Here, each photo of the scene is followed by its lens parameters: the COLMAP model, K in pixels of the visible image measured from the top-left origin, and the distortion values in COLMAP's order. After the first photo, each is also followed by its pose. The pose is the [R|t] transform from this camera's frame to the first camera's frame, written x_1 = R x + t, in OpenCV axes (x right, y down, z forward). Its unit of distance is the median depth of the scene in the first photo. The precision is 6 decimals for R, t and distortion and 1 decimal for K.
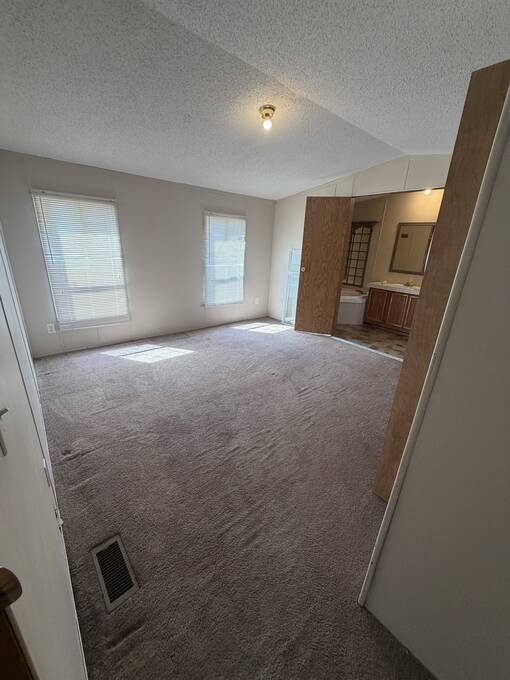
lens RADIAL K [[271.5, 0, 256.8], [0, 271.5, 337.1], [0, 0, 1]] dist [0.000693, -0.000092]
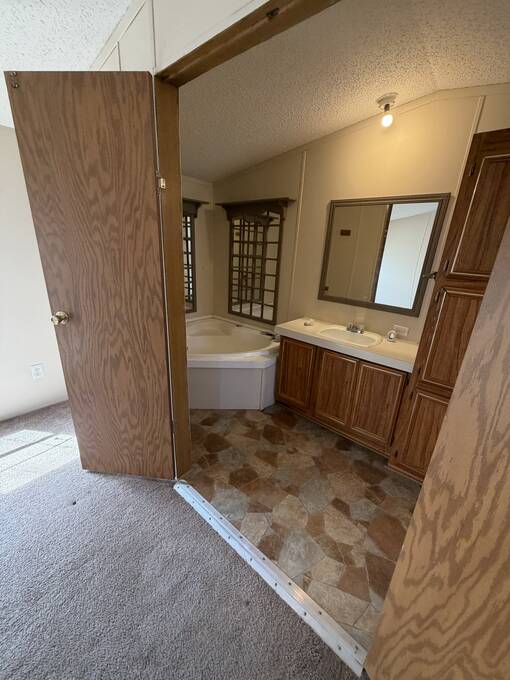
lens RADIAL K [[271.5, 0, 256.8], [0, 271.5, 337.1], [0, 0, 1]] dist [0.000693, -0.000092]
pose [[0.986539, -0.047160, 0.156579, 0.305360], [0.048598, 0.998804, -0.005365, -0.181598], [-0.156139, 0.012902, 0.987651, 0.543662]]
